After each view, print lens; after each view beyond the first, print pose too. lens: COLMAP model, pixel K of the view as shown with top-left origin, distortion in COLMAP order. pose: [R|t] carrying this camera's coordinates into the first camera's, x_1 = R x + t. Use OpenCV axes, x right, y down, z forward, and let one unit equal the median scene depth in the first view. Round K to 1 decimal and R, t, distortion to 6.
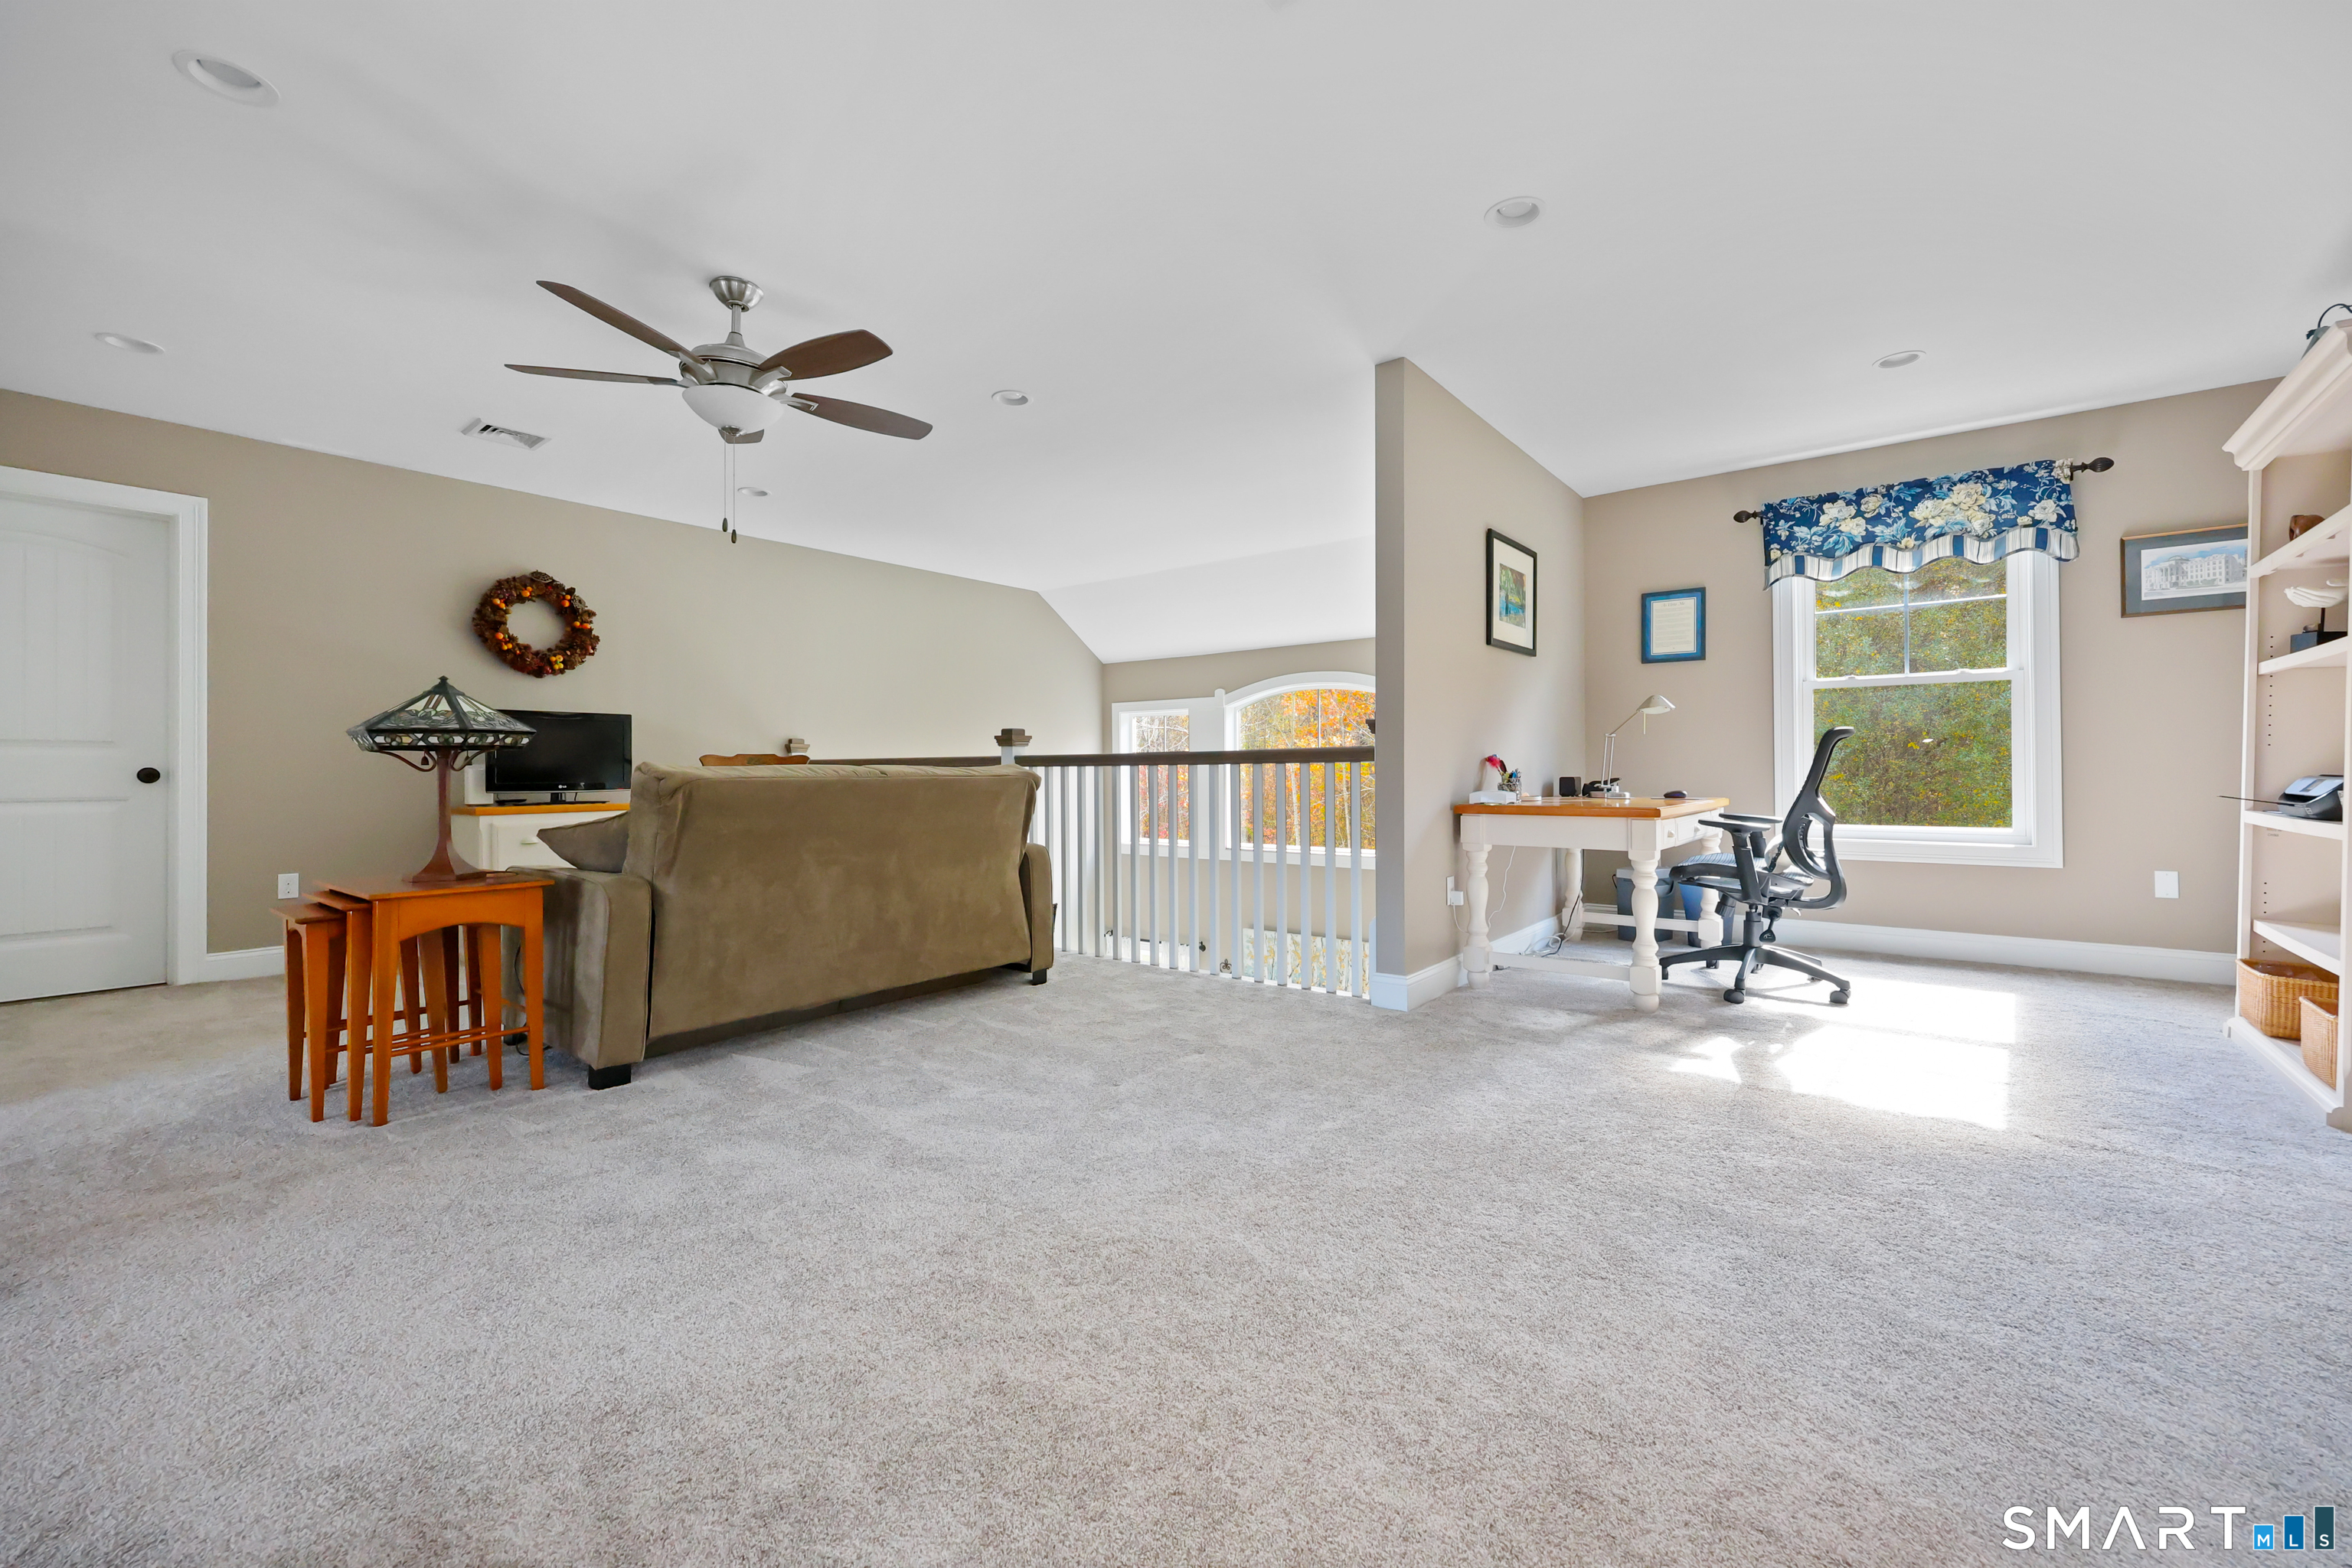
lens RADIAL K [[967.7, 0, 1176.1], [0, 967.7, 774.4], [0, 0, 1]] dist [-0.002053, -0.000038]
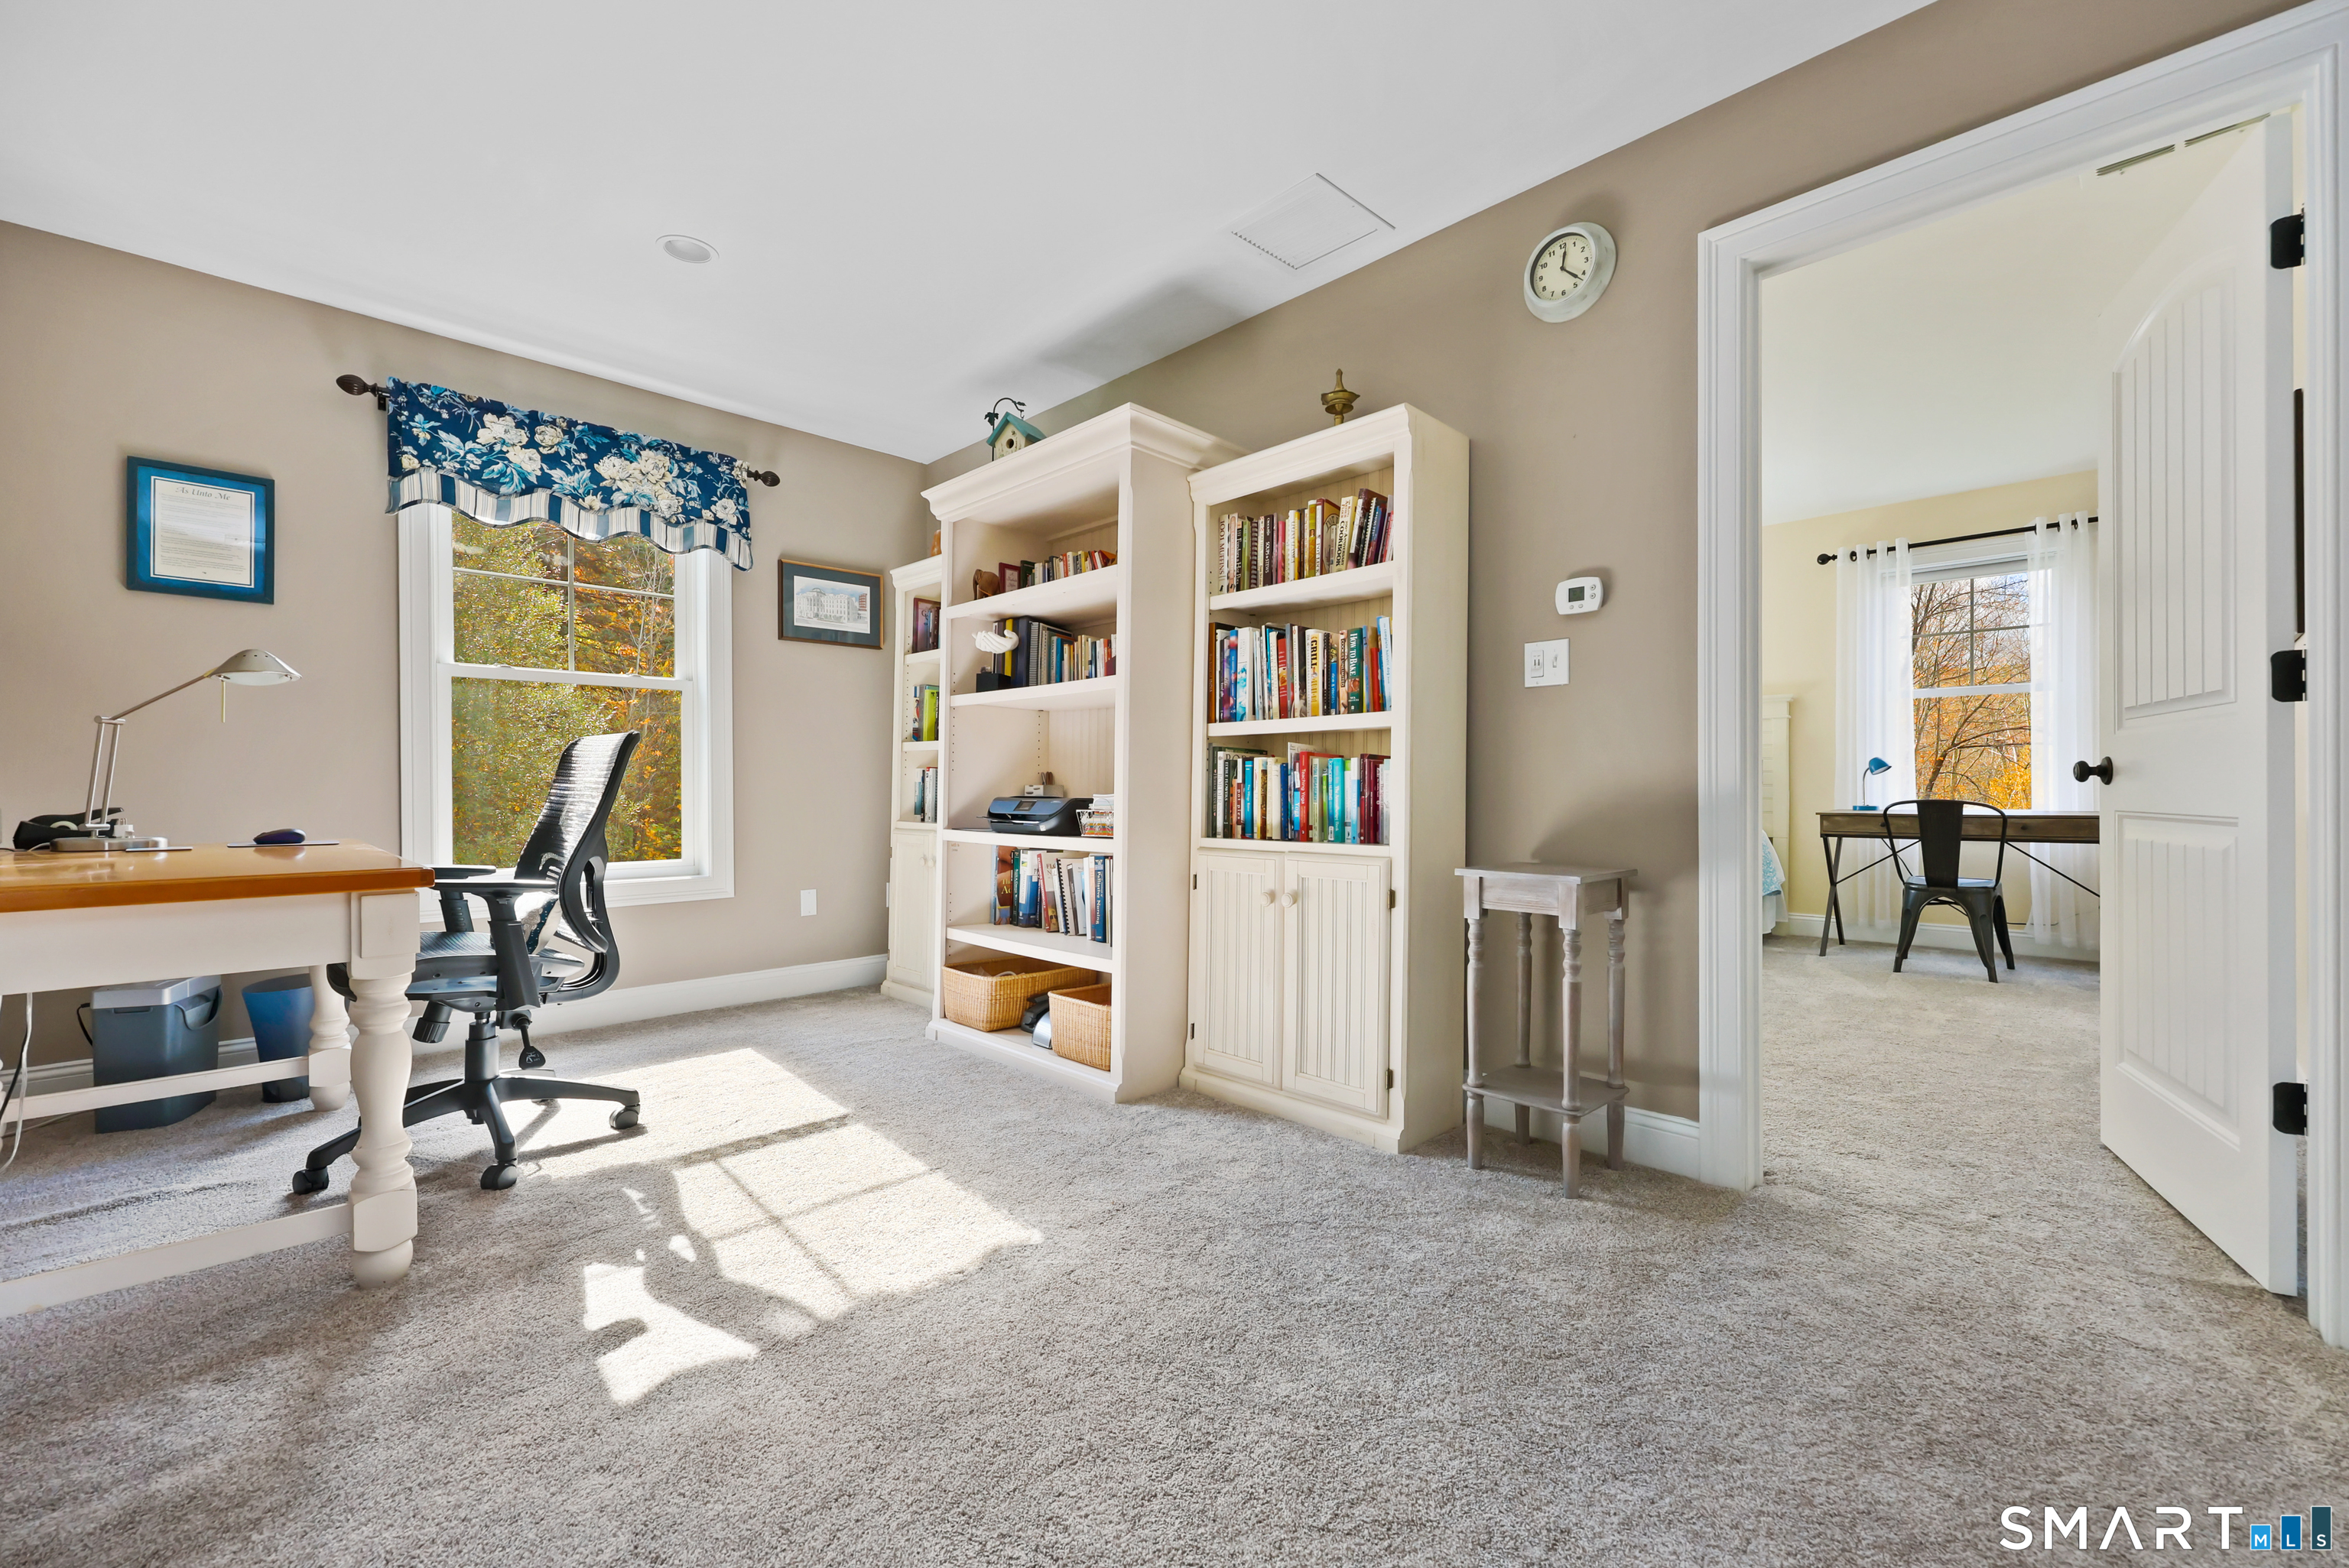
lens RADIAL K [[966.4, 0, 1170.4], [0, 966.4, 791.2], [0, 0, 1]] dist [-0.002053, -0.000038]
pose [[0.117299, 0.000485, 0.993097, 0.034271], [0.002888, 0.999995, -0.000829, -0.003273], [-0.993092, 0.002965, 0.117297, 0.448585]]
